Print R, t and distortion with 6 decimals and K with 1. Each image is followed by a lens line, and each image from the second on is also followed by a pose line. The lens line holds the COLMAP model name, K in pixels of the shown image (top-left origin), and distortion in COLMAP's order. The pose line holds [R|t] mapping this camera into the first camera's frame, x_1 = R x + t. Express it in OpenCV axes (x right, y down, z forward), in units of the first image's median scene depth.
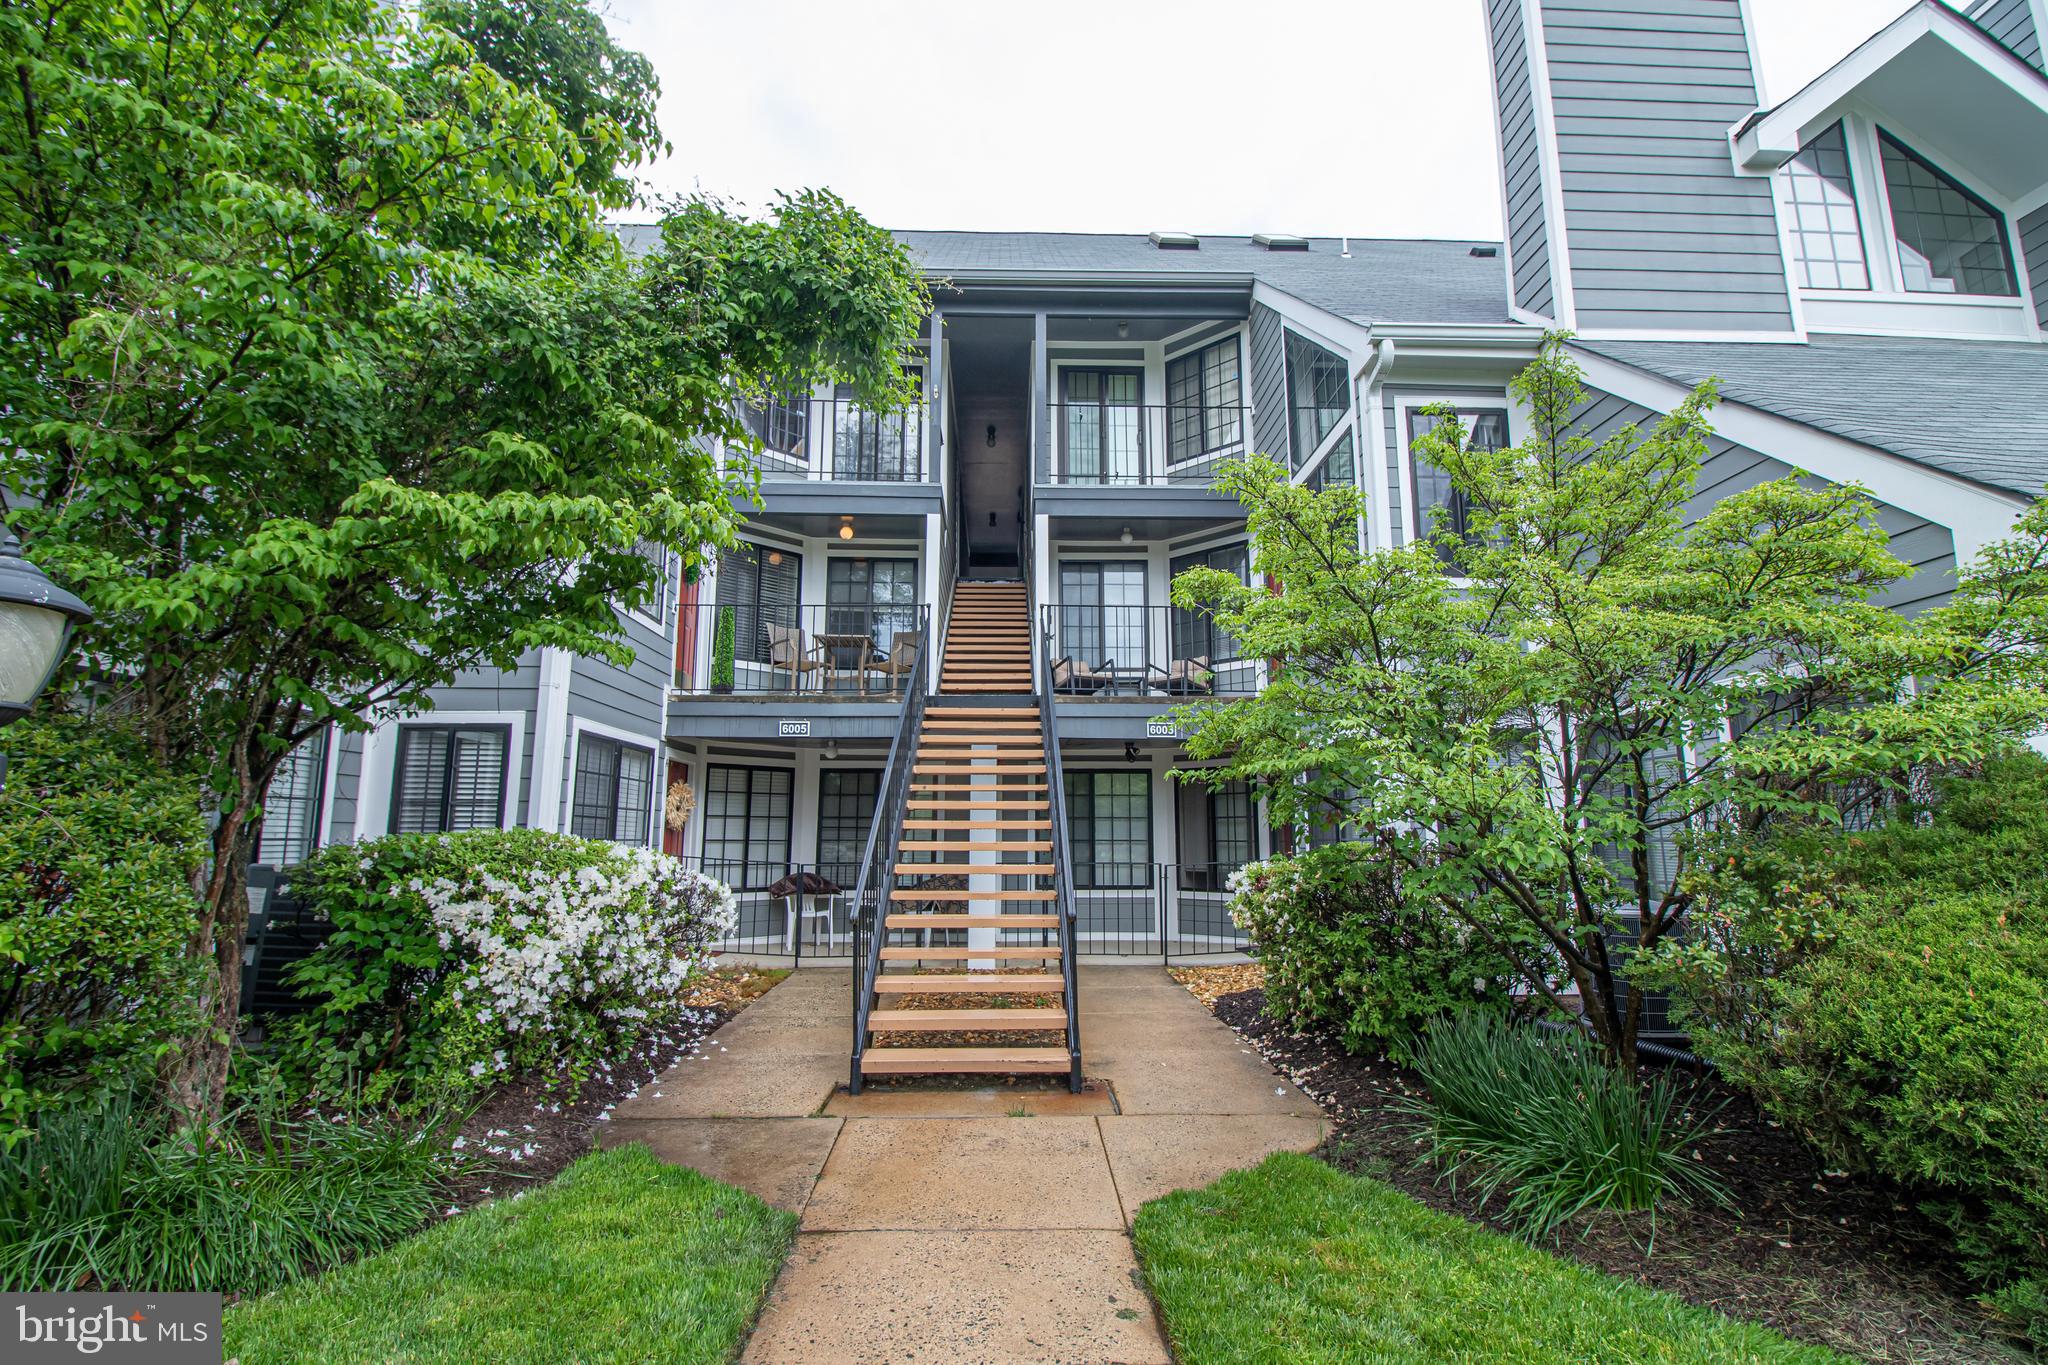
lens RADIAL K [[978.5, 0, 1033.1], [0, 978.5, 674.9], [0, 0, 1]] dist [0.002120, -0.013662]
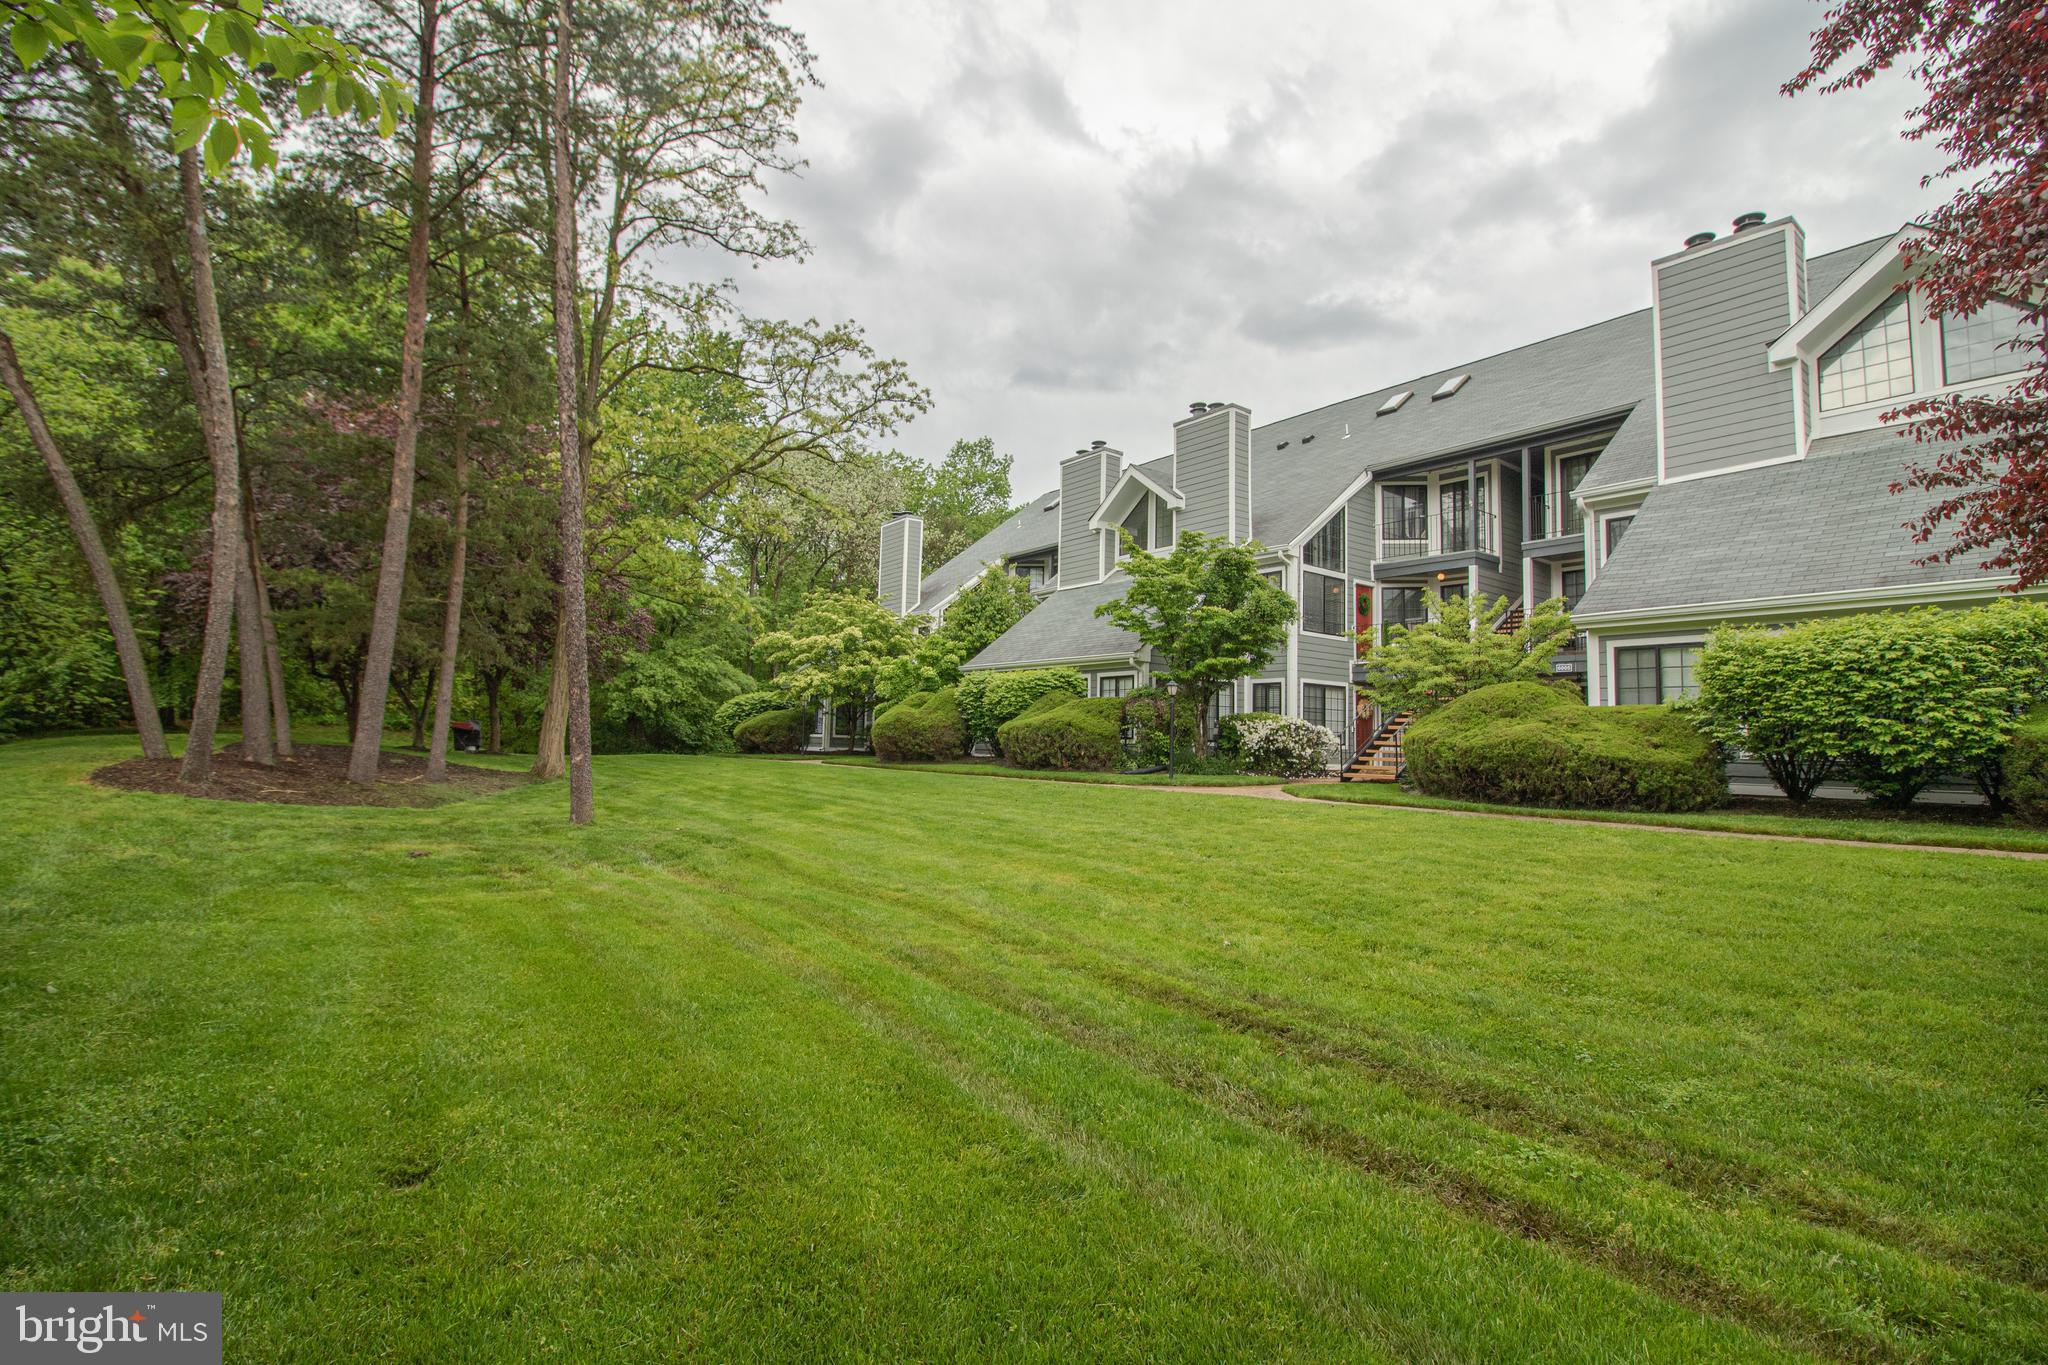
lens RADIAL K [[938.3, 0, 1025.7], [0, 938.3, 674.9], [0, 0, 1]] dist [0.000554, -0.011676]
pose [[0.589314, -0.046511, -0.806564, 1.345852], [0.112605, 0.993325, 0.024994, -0.134165], [0.800018, -0.105552, 0.590618, -1.360451]]
